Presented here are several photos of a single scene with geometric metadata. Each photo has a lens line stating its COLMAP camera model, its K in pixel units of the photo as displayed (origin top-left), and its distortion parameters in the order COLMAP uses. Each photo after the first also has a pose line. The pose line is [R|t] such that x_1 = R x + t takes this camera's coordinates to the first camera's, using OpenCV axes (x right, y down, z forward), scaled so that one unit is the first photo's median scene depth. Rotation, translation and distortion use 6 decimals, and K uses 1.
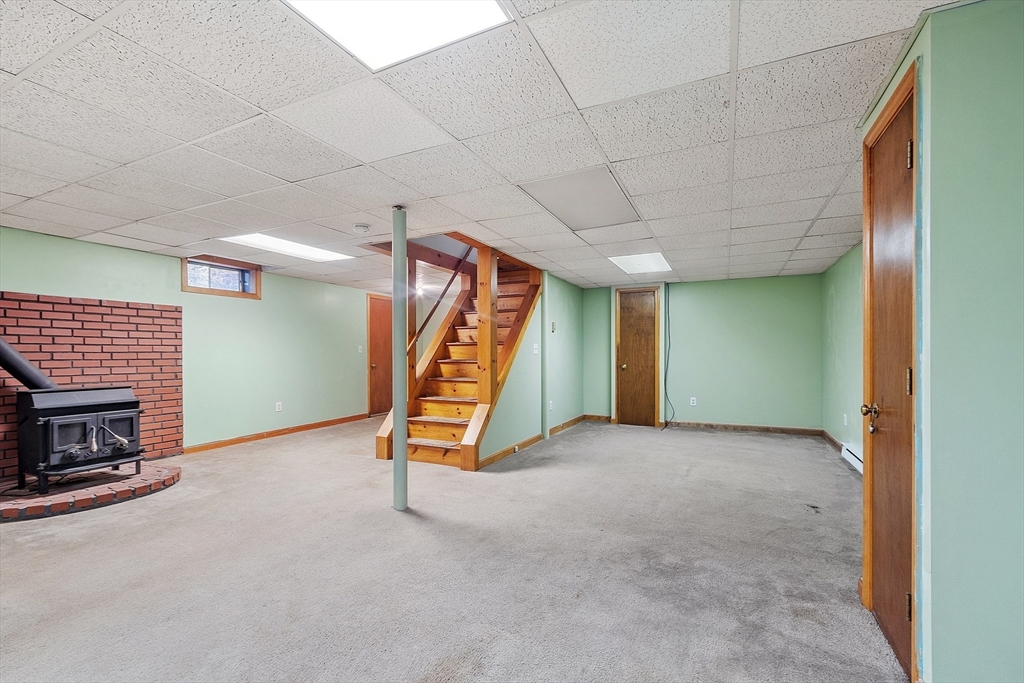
lens RADIAL K [[442.0, 0, 509.9], [0, 442.0, 345.0], [0, 0, 1]] dist [0.008119, 0.000402]
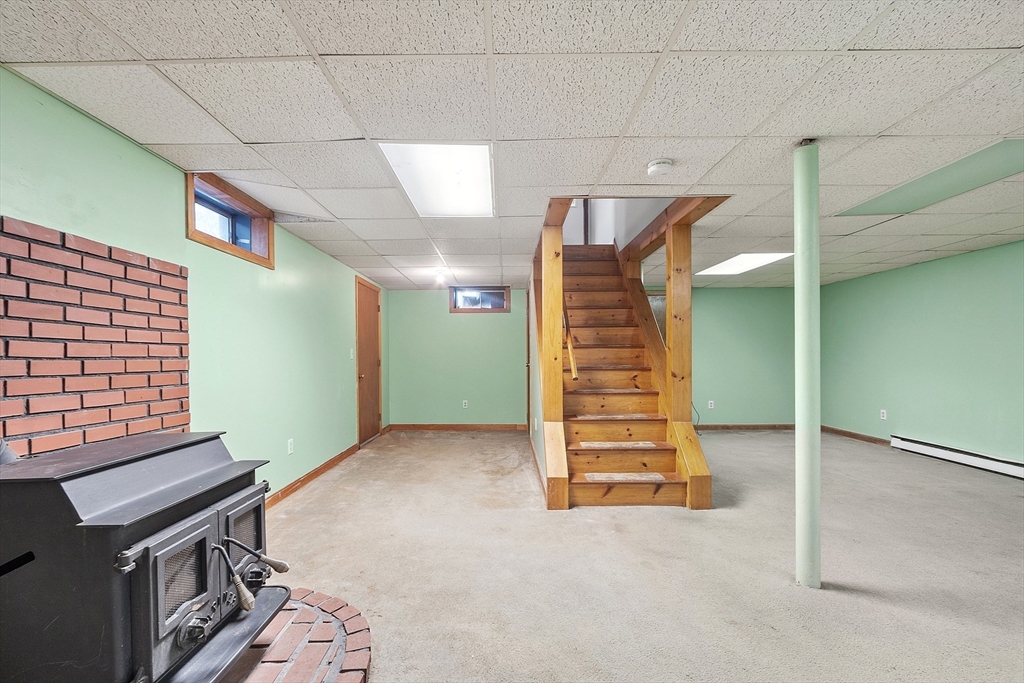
lens RADIAL K [[442.0, 0, 509.2], [0, 442.0, 351.1], [0, 0, 1]] dist [0.008119, 0.000402]
pose [[0.901002, 0.003487, 0.433802, -0.678926], [-0.004288, 0.999990, 0.000868, 0.007293], [-0.433794, -0.002642, 0.901008, 0.412317]]
